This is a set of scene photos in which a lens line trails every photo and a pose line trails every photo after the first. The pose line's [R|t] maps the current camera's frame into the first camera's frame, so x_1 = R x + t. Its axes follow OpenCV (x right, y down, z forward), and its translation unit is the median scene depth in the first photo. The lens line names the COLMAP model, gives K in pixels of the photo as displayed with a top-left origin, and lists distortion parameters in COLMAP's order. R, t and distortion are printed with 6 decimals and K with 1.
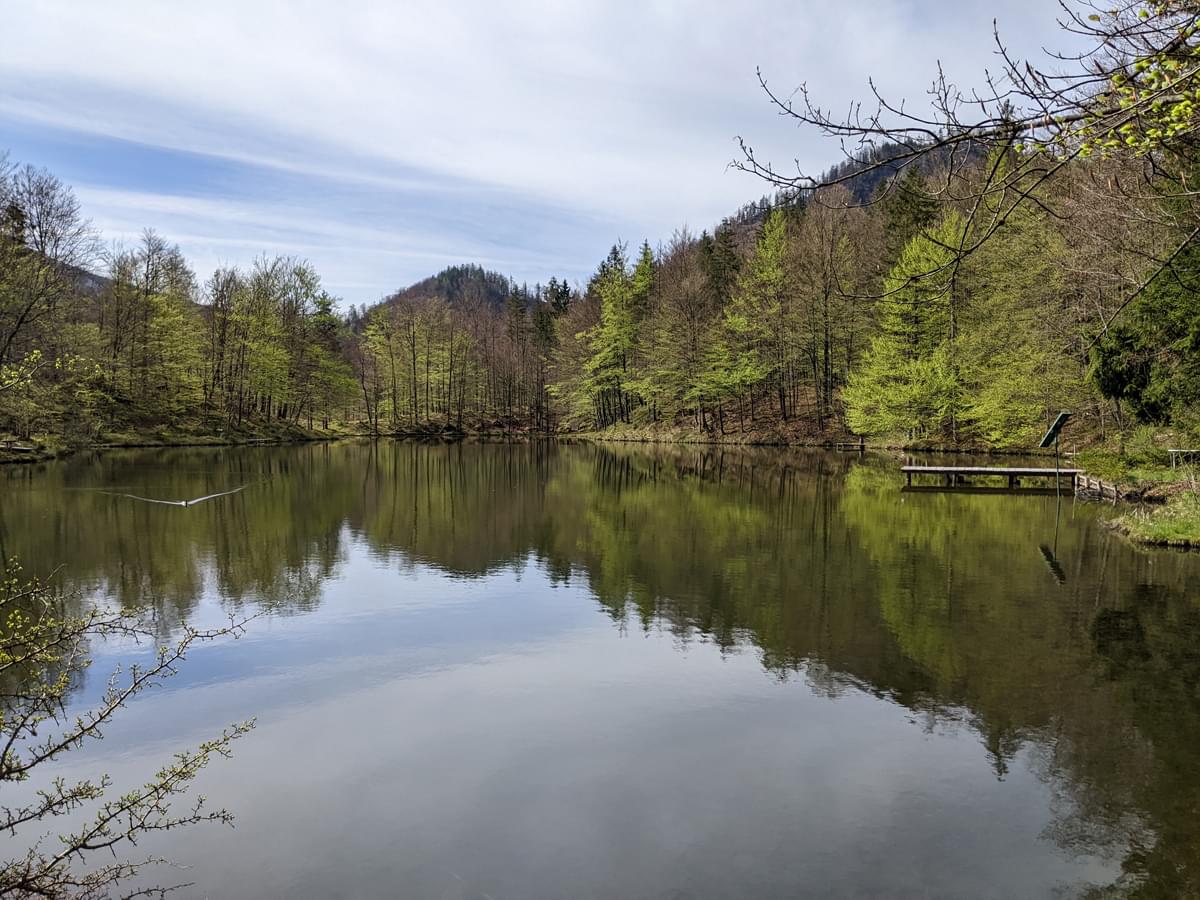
lens RADIAL K [[944.9, 0, 596.9], [0, 944.9, 441.9], [0, 0, 1]] dist [-0.000056, -0.010233]
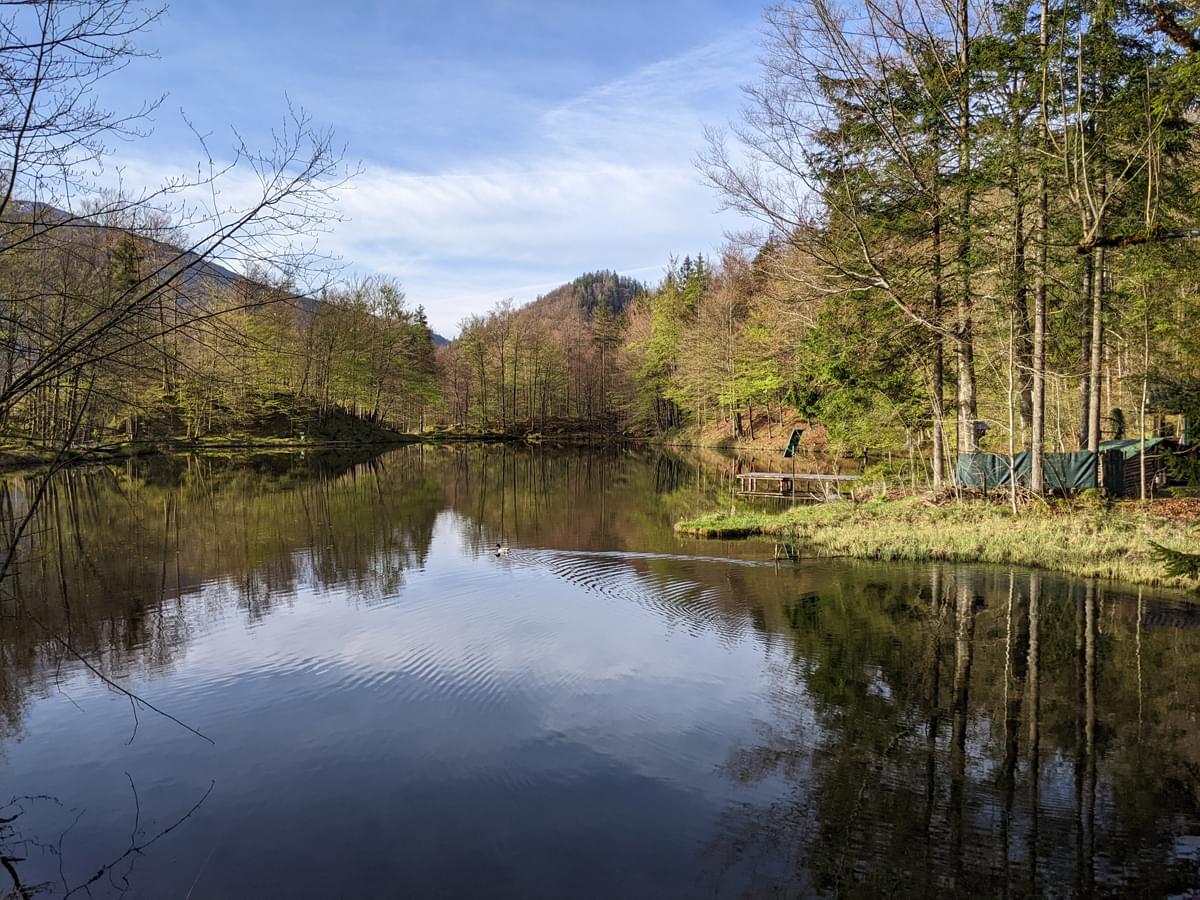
lens RADIAL K [[944.9, 0, 602.8], [0, 944.9, 448.5], [0, 0, 1]] dist [-0.000056, -0.010233]
pose [[0.984967, 0.009118, -0.172501, 0.121332], [-0.007963, 0.999941, 0.007390, -0.004589], [0.172558, -0.005905, 0.984982, -0.043329]]
